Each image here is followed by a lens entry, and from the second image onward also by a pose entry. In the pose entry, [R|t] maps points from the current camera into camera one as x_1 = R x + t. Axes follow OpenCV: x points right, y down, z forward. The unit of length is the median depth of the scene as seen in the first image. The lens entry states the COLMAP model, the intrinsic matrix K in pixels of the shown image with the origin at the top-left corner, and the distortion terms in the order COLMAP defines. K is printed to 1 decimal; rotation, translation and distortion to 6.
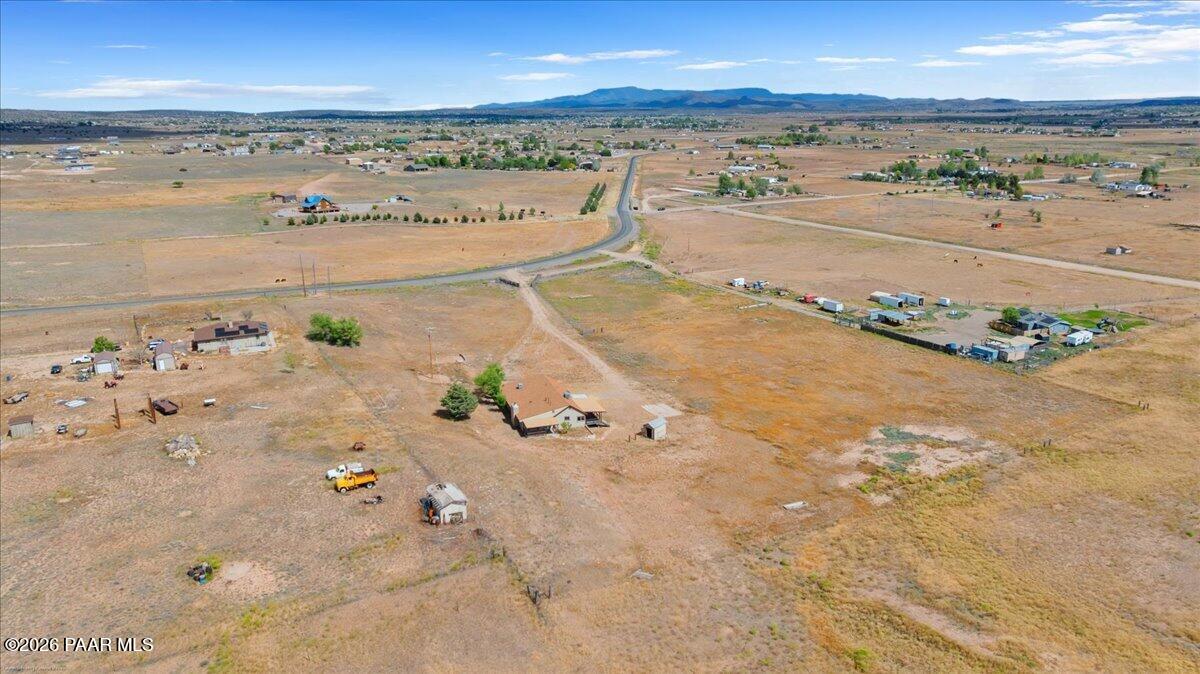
lens RADIAL K [[848.1, 0, 609.1], [0, 848.1, 288.3], [0, 0, 1]] dist [-0.006291, 0.000607]
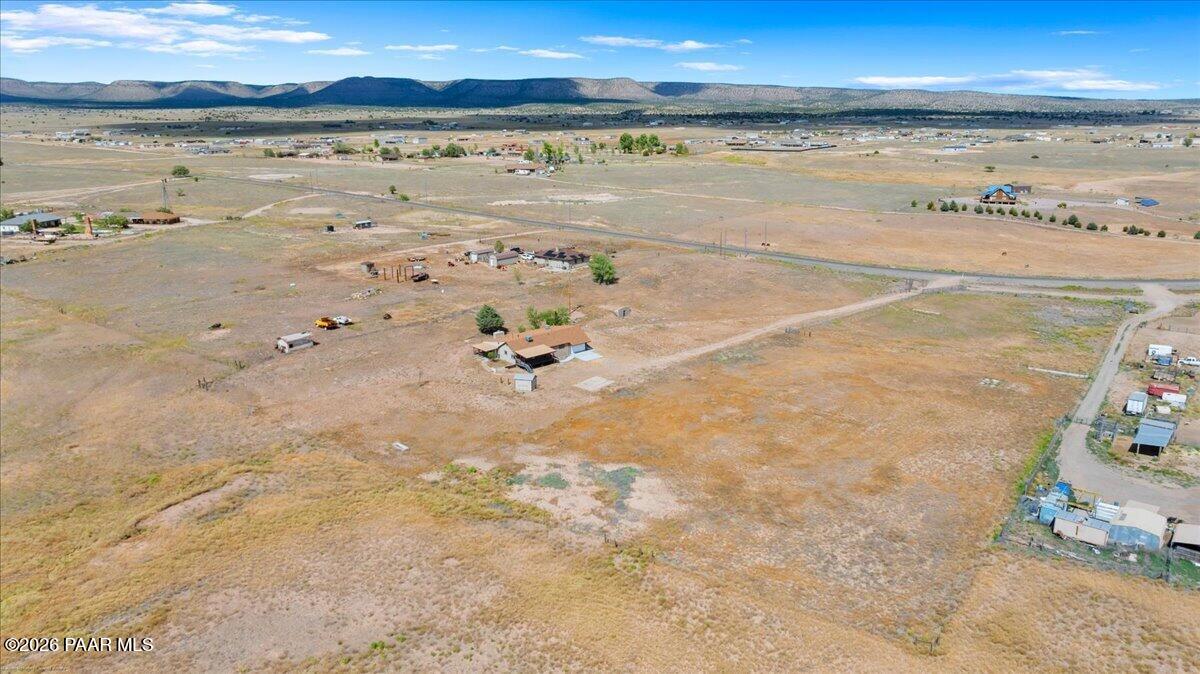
lens RADIAL K [[848.1, 0, 609.1], [0, 848.1, 288.3], [0, 0, 1]] dist [-0.006291, 0.000607]
pose [[0.400002, 0.192731, -0.896021, 1.065292], [-0.183268, 0.974715, 0.127843, -0.113747], [0.898004, 0.113074, 0.425209, 0.623870]]
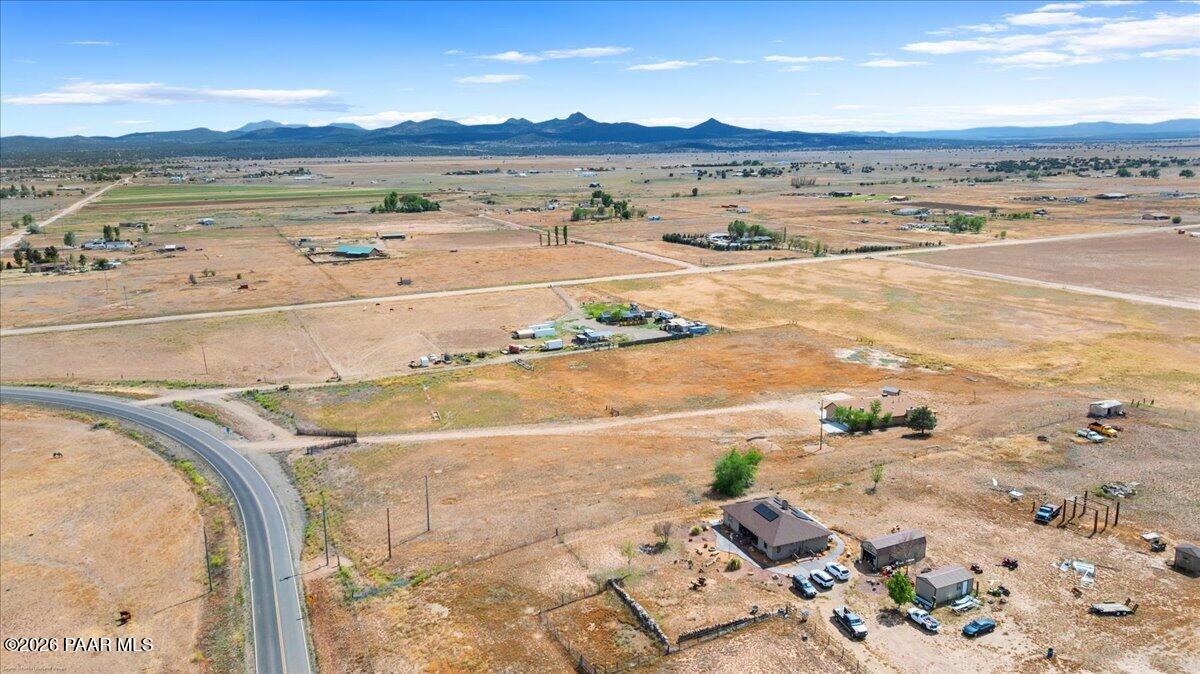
lens RADIAL K [[848.1, 0, 609.1], [0, 848.1, 288.3], [0, 0, 1]] dist [-0.006291, 0.000607]
pose [[0.061285, -0.159667, 0.985267, -1.417604], [0.218778, 0.965266, 0.142818, -0.333265], [-0.973848, 0.206802, 0.094088, 1.317538]]
